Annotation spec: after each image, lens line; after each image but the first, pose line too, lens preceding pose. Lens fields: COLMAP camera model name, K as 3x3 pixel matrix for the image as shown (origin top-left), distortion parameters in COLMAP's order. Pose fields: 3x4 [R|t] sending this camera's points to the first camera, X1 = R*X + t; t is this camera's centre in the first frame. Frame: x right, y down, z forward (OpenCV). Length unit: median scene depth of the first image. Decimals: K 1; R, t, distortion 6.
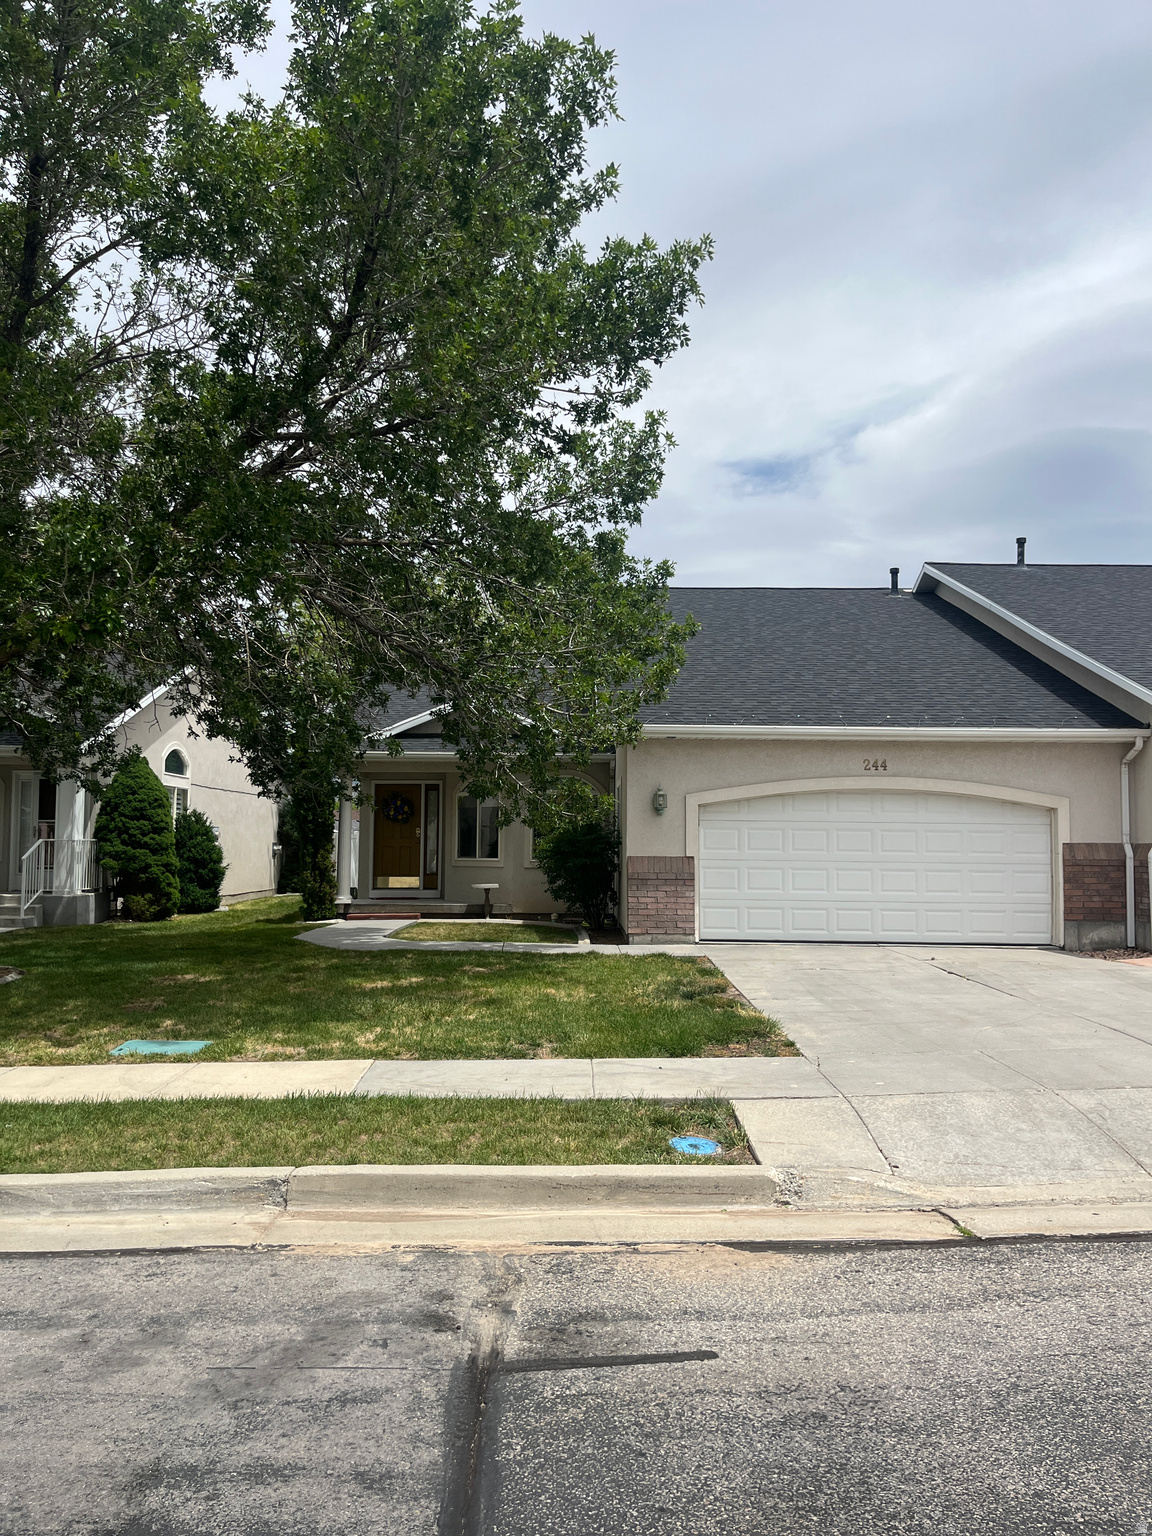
lens RADIAL K [[1163.4, 0, 583.5], [0, 1163.4, 779.3], [0, 0, 1]] dist [0.062011, -0.078690]
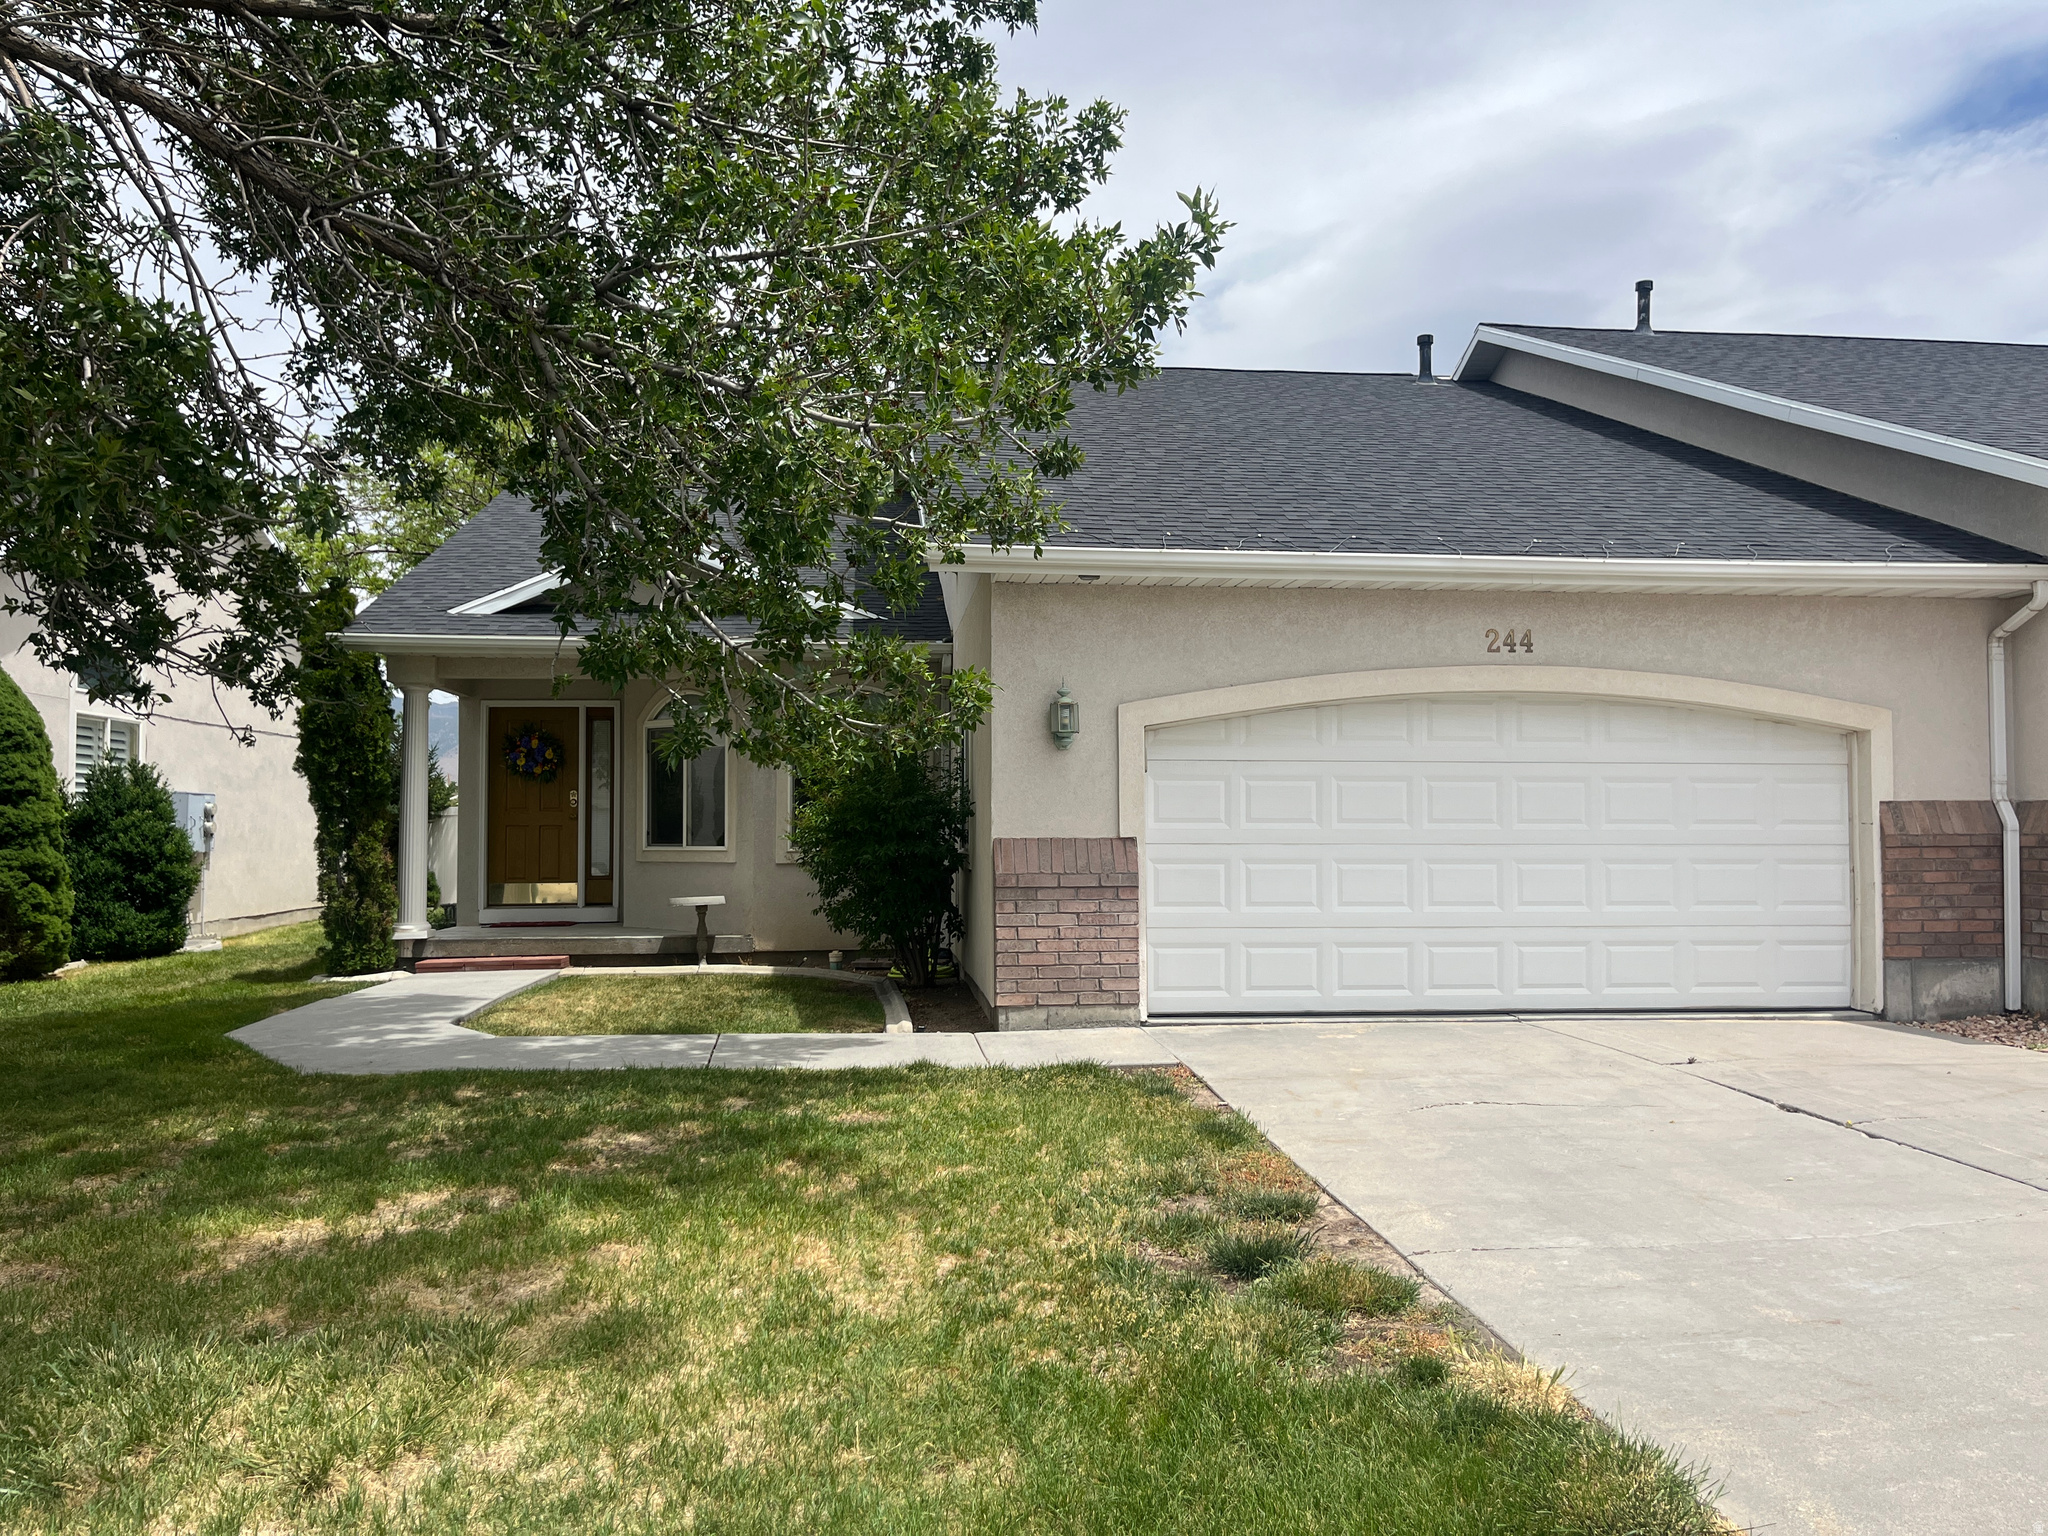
lens RADIAL K [[1551.2, 0, 1041.8], [0, 1551.2, 774.7], [0, 0, 1]] dist [0.062011, -0.078690]
pose [[0.994510, -0.006826, 0.104423, -0.006793], [0.004338, 0.999702, 0.024032, 0.026206], [-0.104556, -0.023447, 0.994243, 0.388557]]
